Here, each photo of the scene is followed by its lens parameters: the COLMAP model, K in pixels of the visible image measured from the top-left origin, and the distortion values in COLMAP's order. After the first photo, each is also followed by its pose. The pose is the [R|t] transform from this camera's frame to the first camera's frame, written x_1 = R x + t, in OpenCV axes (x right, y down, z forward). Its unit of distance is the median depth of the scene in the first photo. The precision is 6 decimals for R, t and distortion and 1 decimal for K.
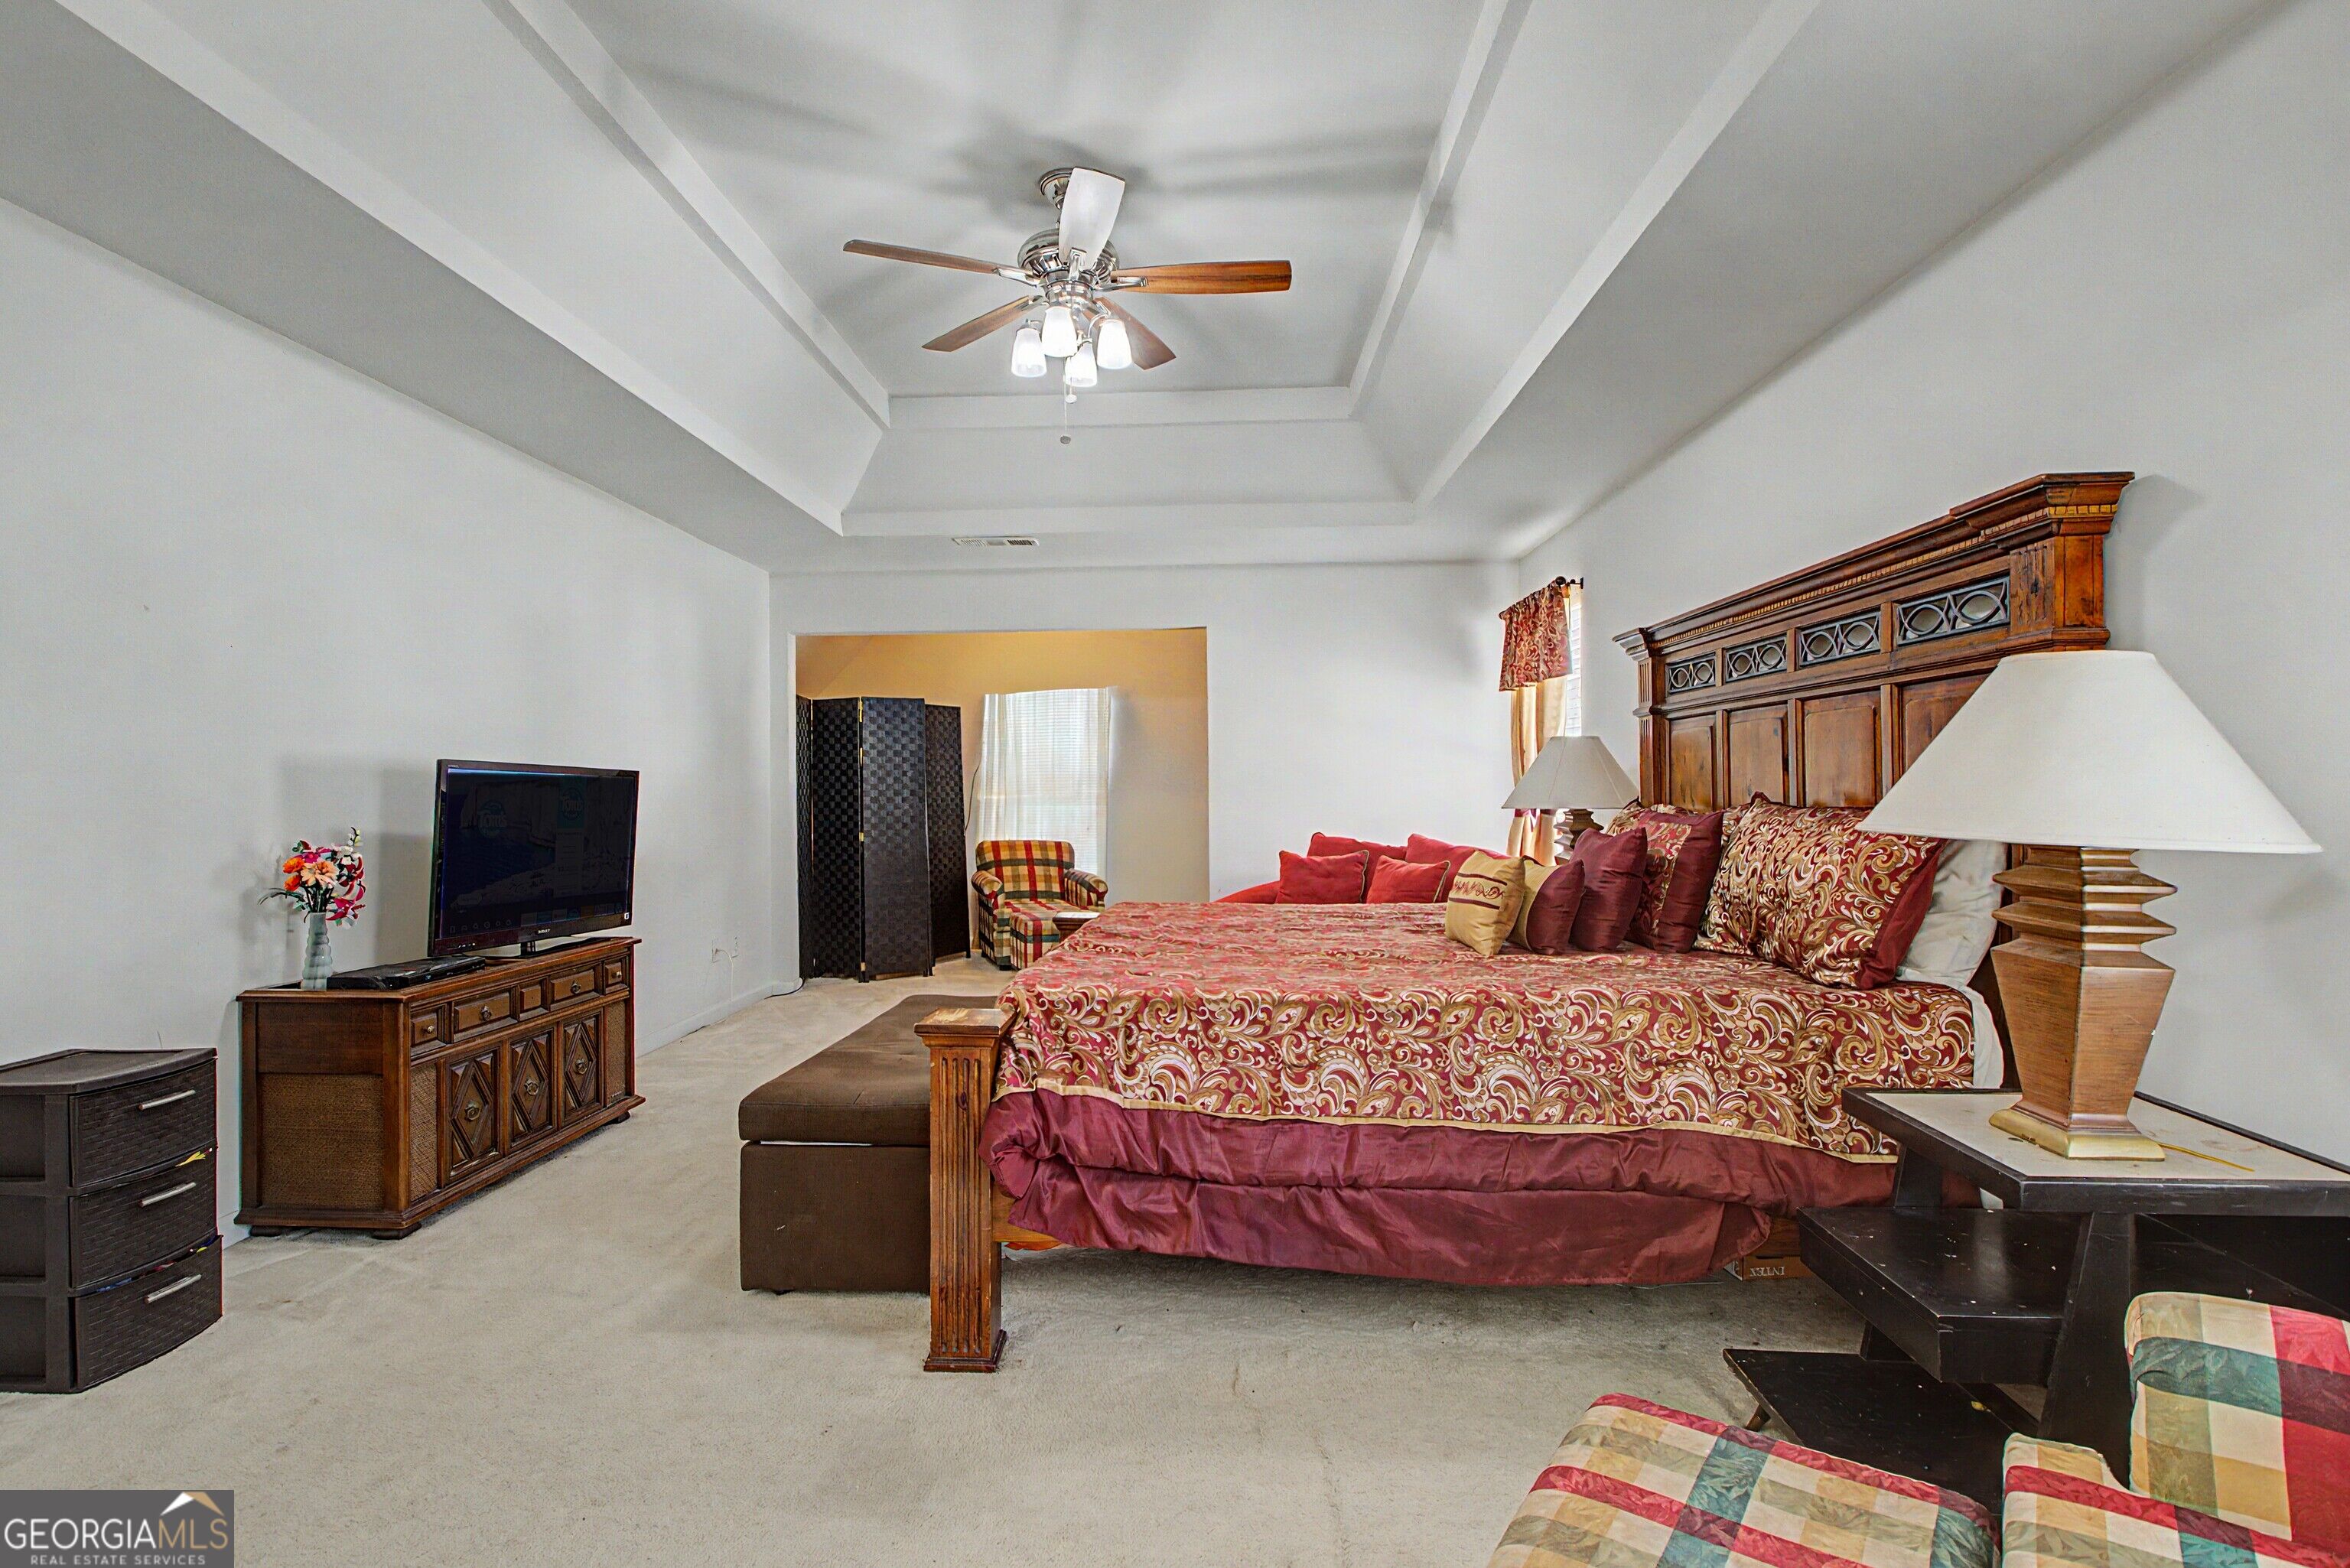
lens RADIAL K [[1115.9, 0, 1133.5], [0, 1115.9, 800.8], [0, 0, 1]] dist [0.019971, -0.004799]
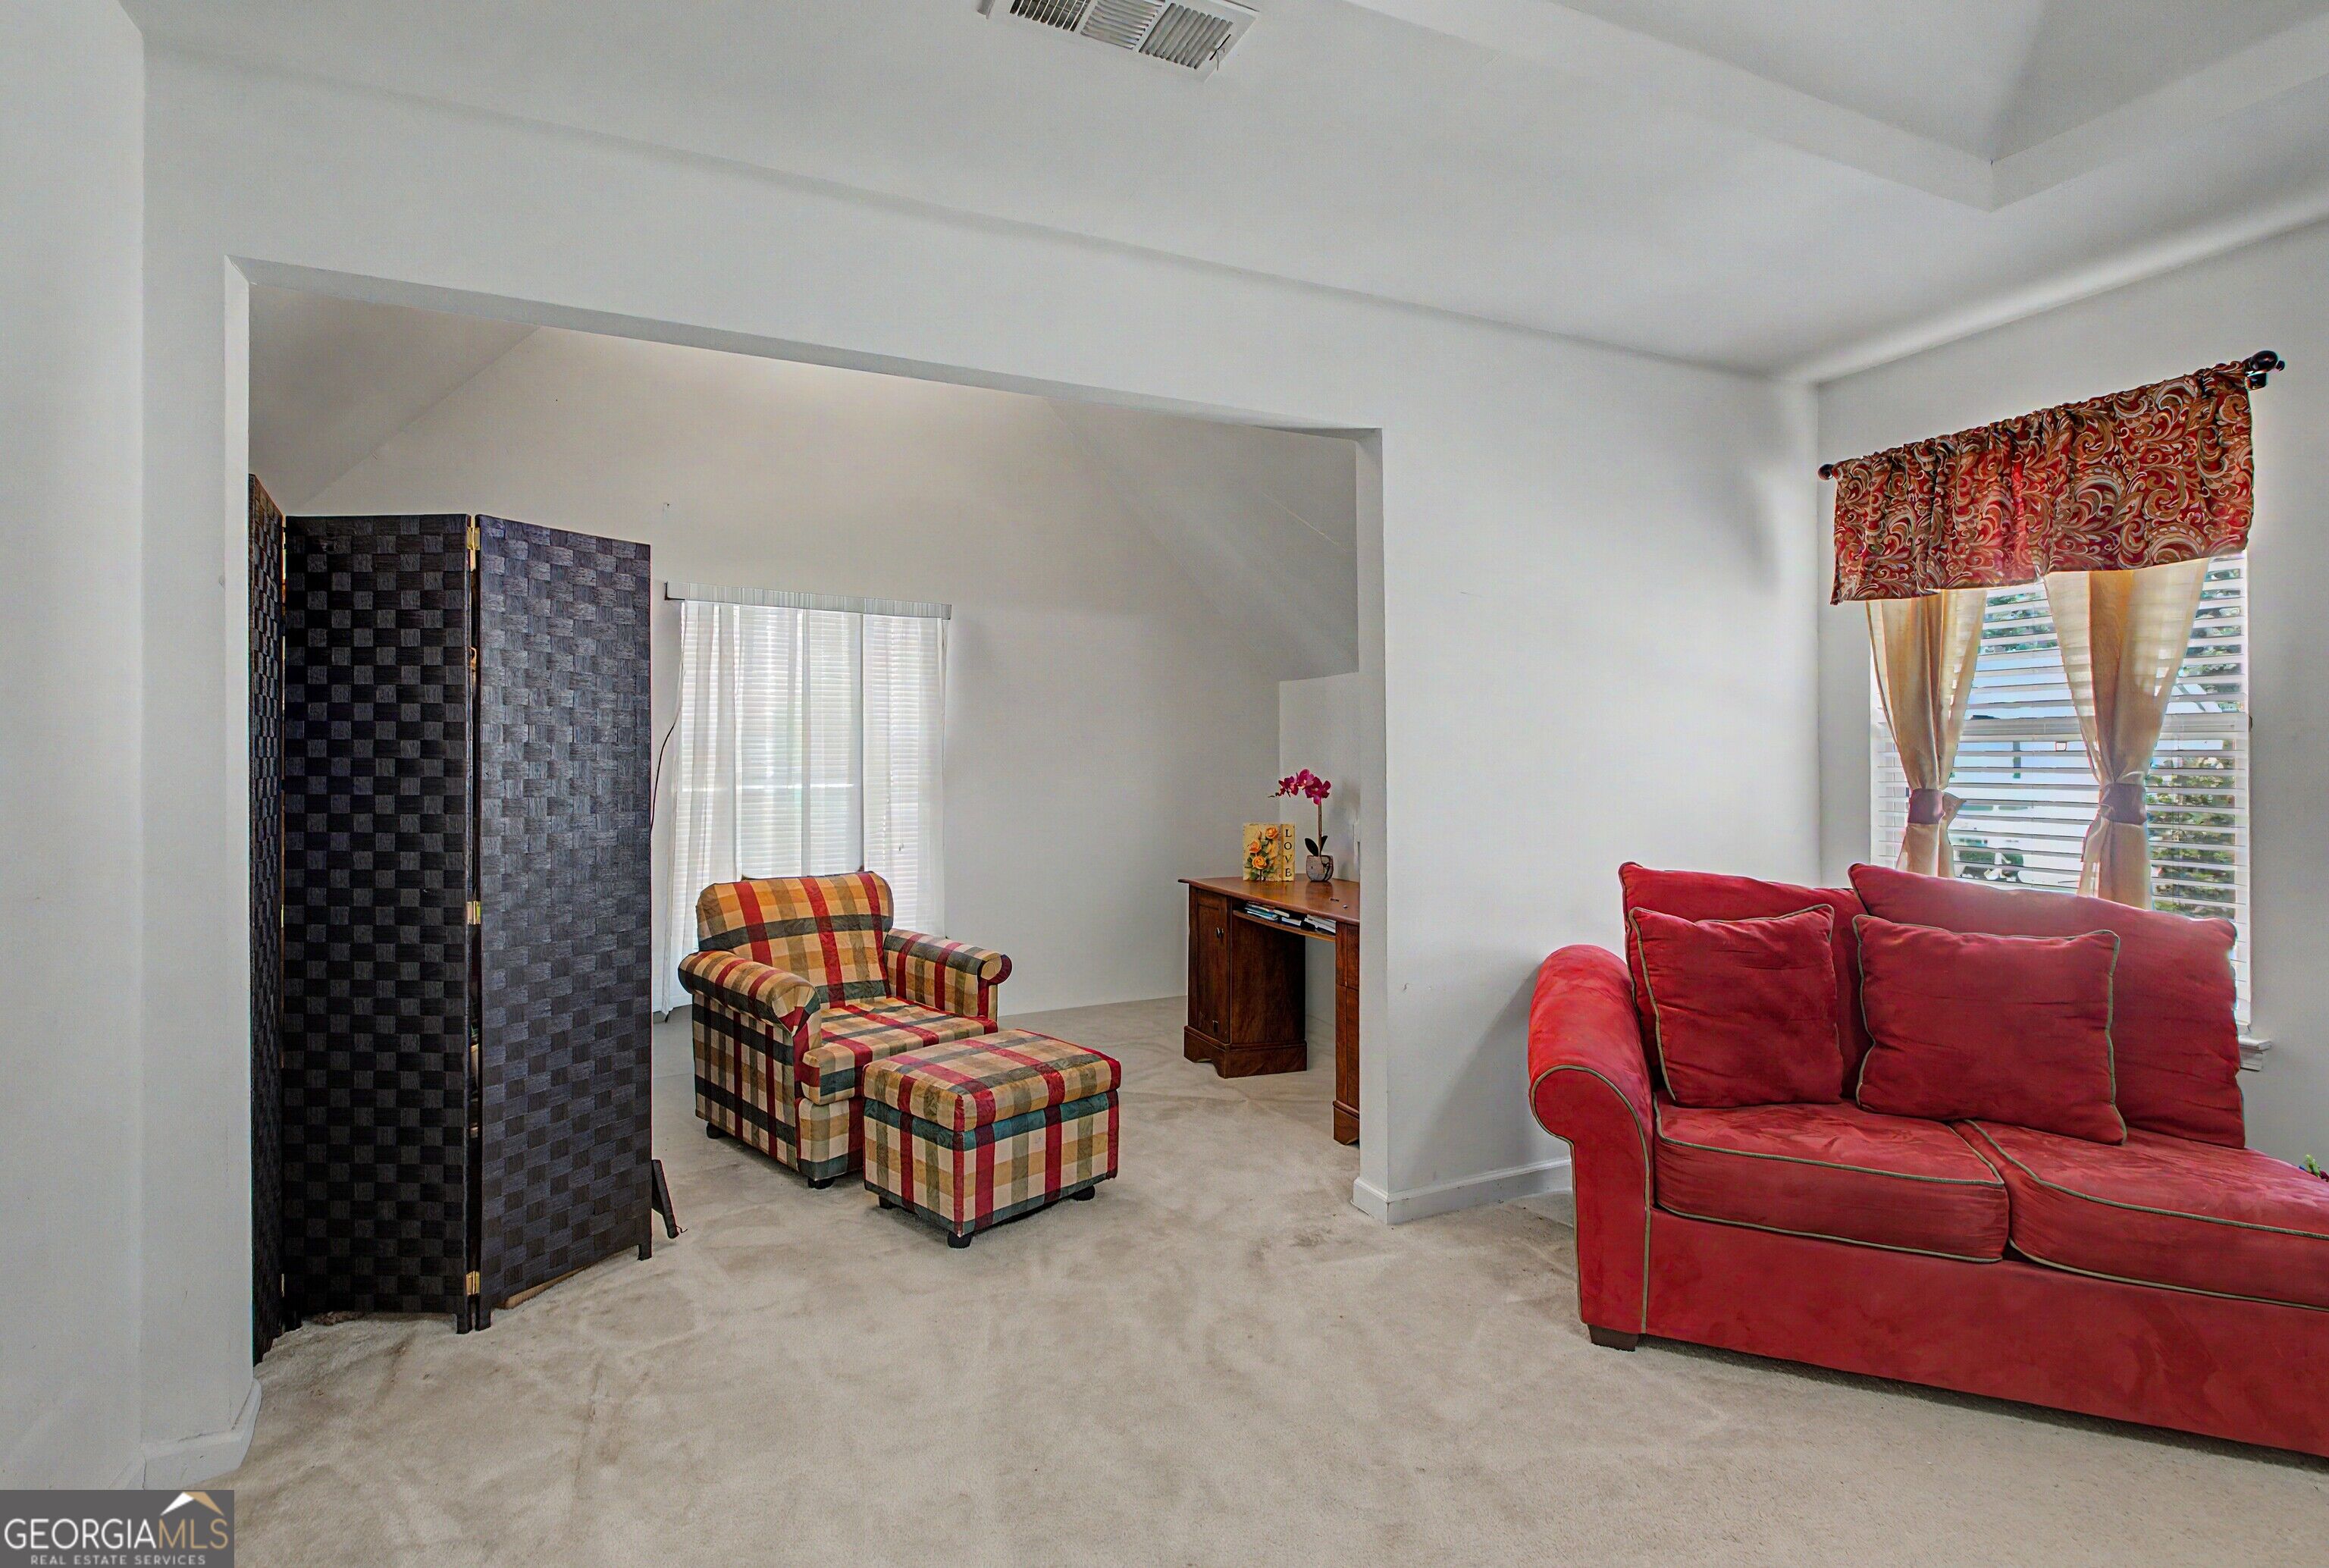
lens RADIAL K [[1106.1, 0, 1155.5], [0, 1106.1, 763.6], [0, 0, 1]] dist [0.019971, -0.004799]
pose [[0.892000, 0.000863, 0.452035, -0.215542], [0.005587, 0.999901, -0.012934, -0.009000], [-0.452002, 0.014062, 0.891906, 0.603975]]
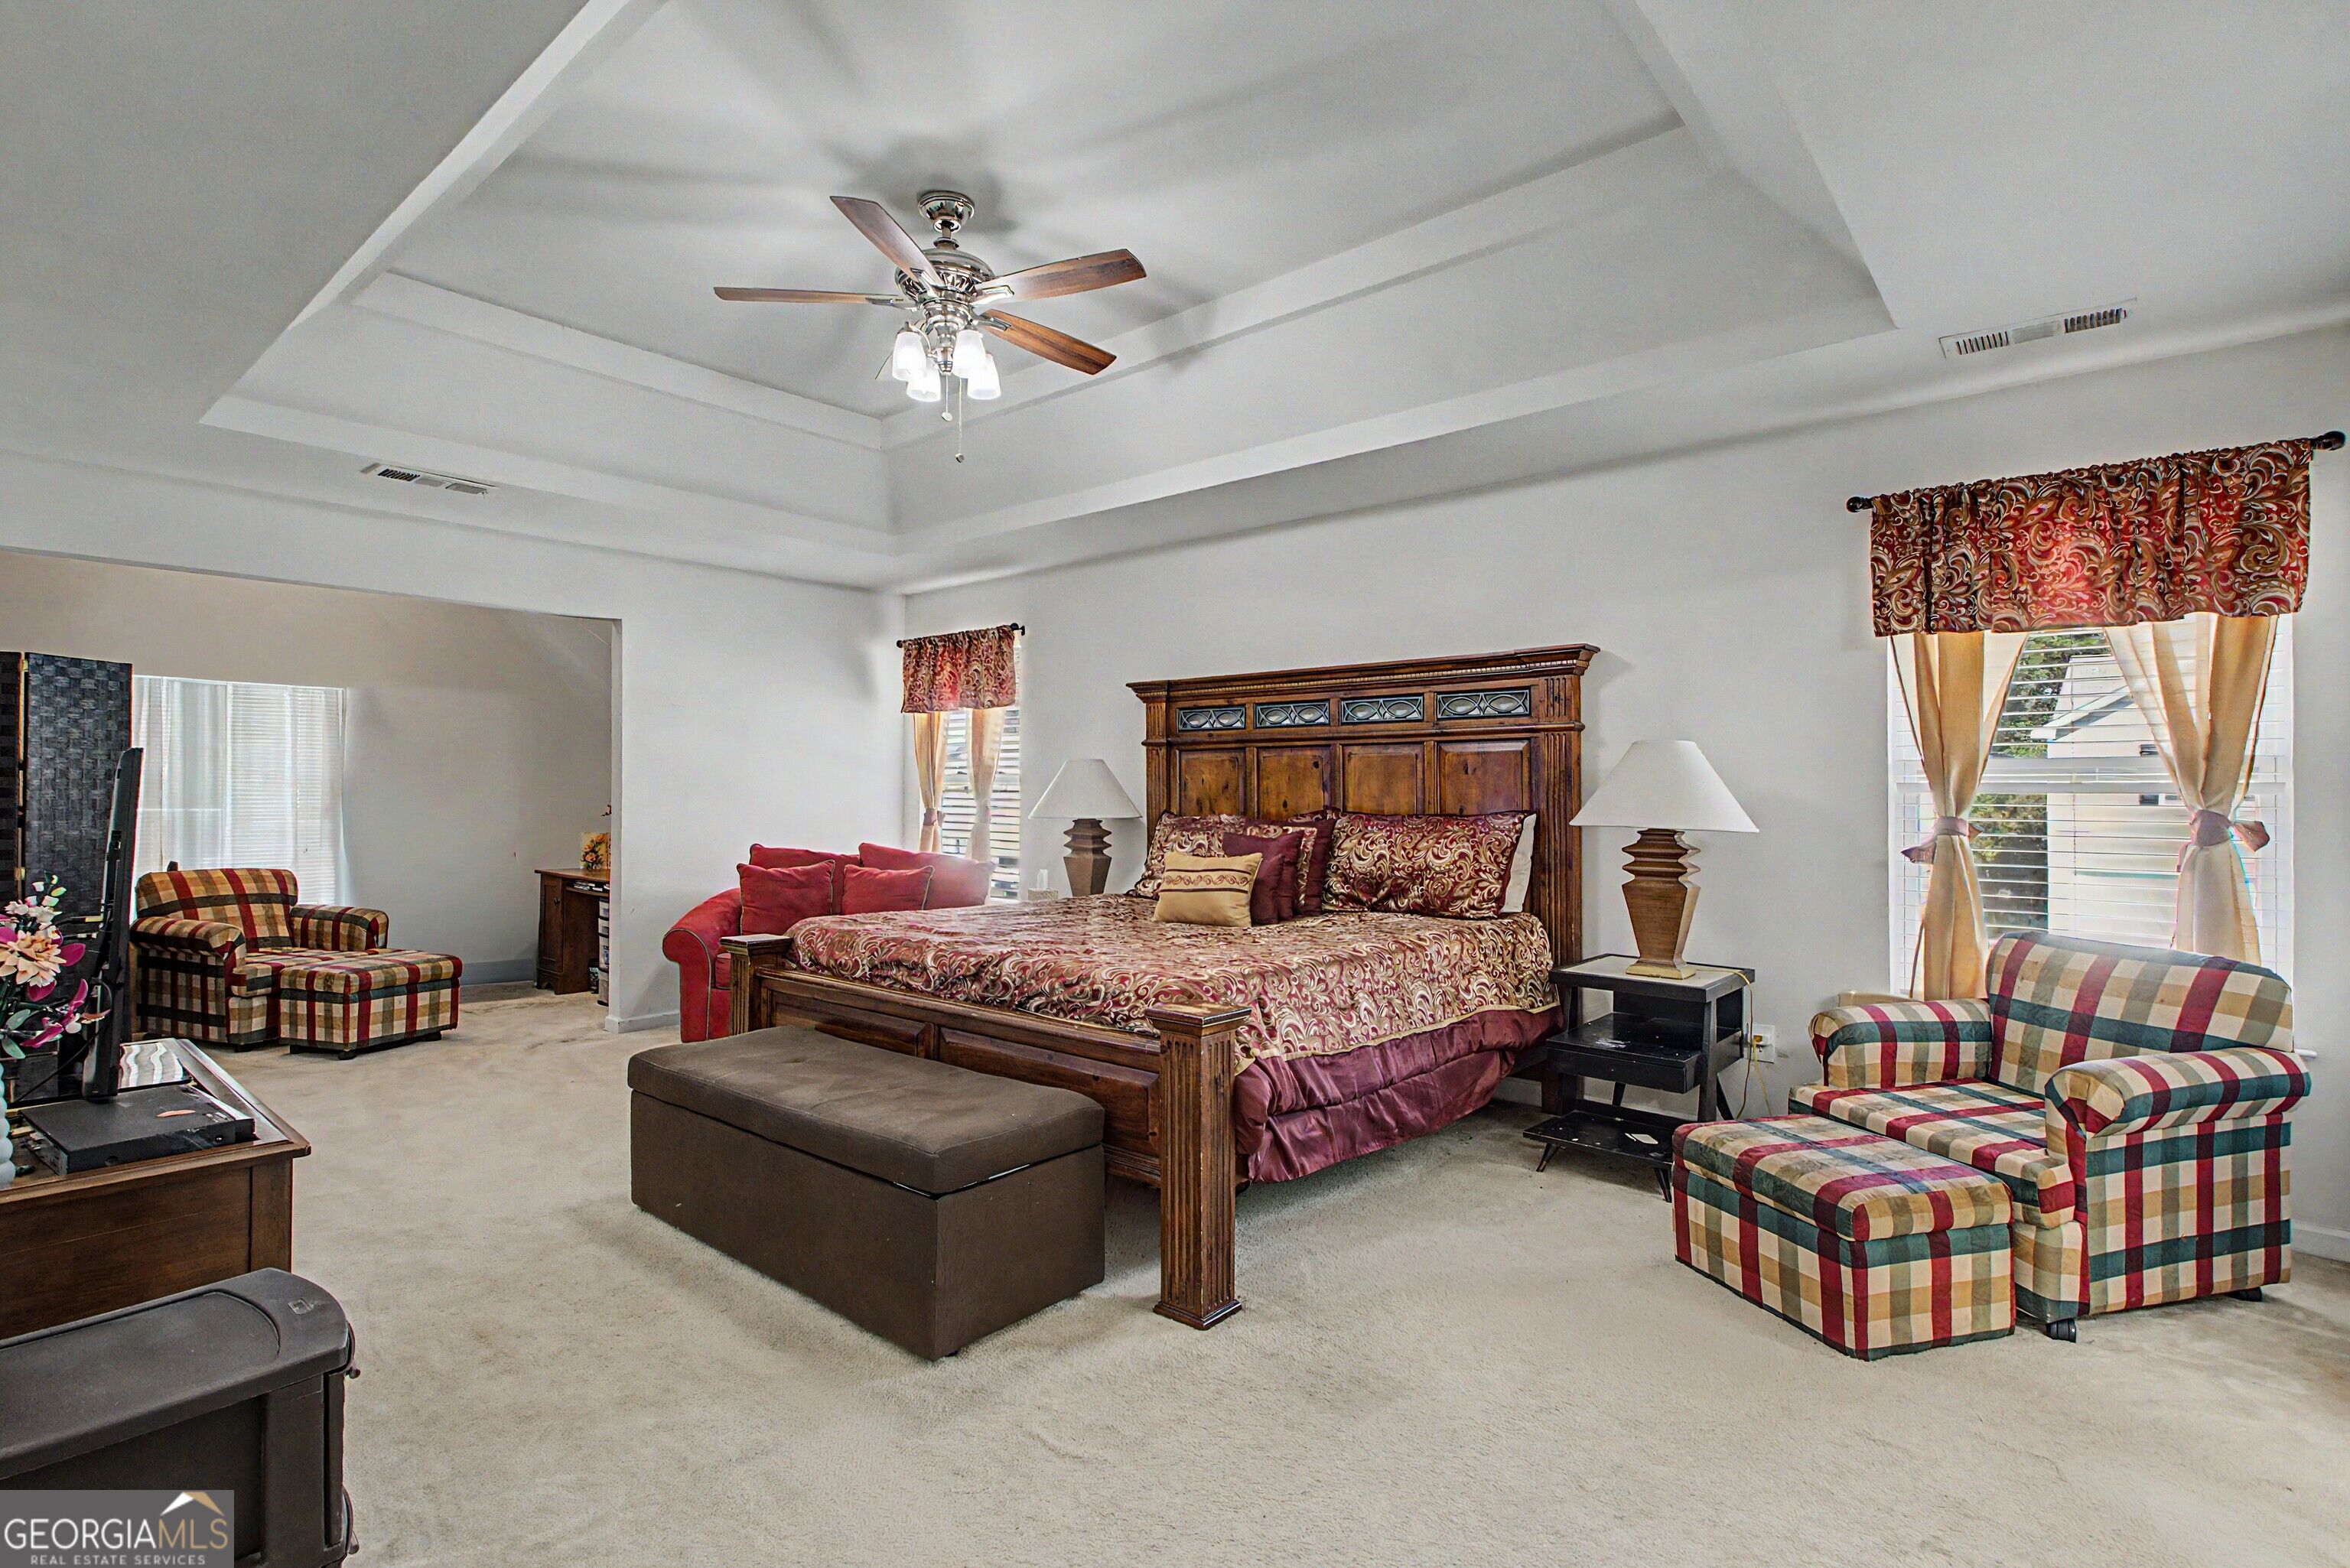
lens RADIAL K [[1115.9, 0, 1139.5], [0, 1115.9, 790.8], [0, 0, 1]] dist [0.019971, -0.004799]
pose [[0.629524, 0.008621, 0.776933, -0.349126], [0.003786, 0.999893, -0.014163, -0.002818], [-0.776972, 0.011858, 0.629424, 0.110985]]
